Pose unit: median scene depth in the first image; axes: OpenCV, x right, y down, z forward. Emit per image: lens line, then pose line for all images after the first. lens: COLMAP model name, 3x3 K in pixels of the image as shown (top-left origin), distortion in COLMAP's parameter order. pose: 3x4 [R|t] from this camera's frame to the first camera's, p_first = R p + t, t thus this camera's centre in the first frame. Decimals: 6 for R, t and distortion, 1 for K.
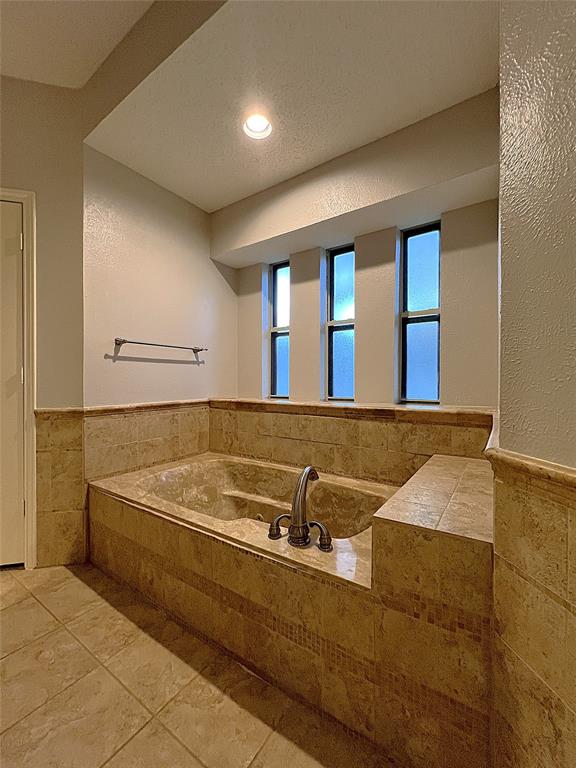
lens RADIAL K [[314.4, 0, 291.5], [0, 314.4, 386.9], [0, 0, 1]] dist [0.003879, 0.000647]
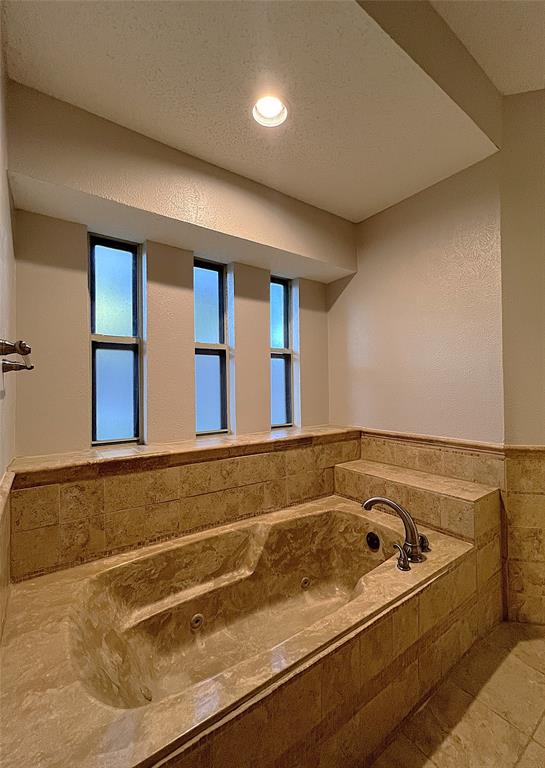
lens RADIAL K [[324.7, 0, 279.0], [0, 324.7, 385.3], [0, 0, 1]] dist [-0.000847, 0.000541]
pose [[0.346267, 0.004663, 0.938124, -0.754329], [0.029880, 0.999425, -0.015997, -0.089416], [-0.937660, 0.033570, 0.345929, 0.599133]]
